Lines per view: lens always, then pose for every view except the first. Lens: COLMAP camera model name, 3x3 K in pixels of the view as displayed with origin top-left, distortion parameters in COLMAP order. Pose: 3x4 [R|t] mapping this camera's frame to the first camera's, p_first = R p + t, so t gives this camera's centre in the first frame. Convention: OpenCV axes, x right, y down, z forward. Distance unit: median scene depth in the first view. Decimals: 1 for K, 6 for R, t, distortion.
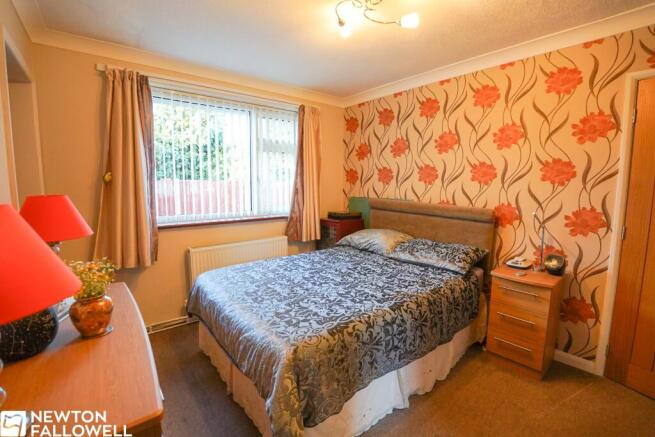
lens RADIAL K [[284.3, 0, 350.5], [0, 284.3, 216.0], [0, 0, 1]] dist [-0.053482, 0.008732]
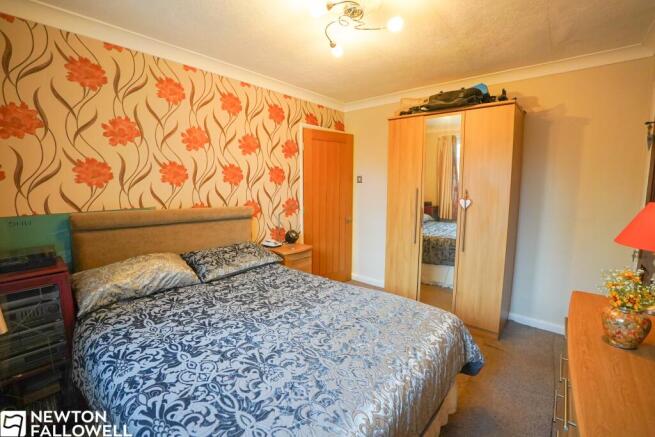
lens RADIAL K [[284.3, 0, 350.5], [0, 284.3, 216.0], [0, 0, 1]] dist [-0.053482, 0.008732]
pose [[-0.166711, -0.110090, 0.979841, -0.617488], [0.116949, 0.984525, 0.130514, -0.075808], [-0.979046, 0.136349, -0.151257, 0.668301]]
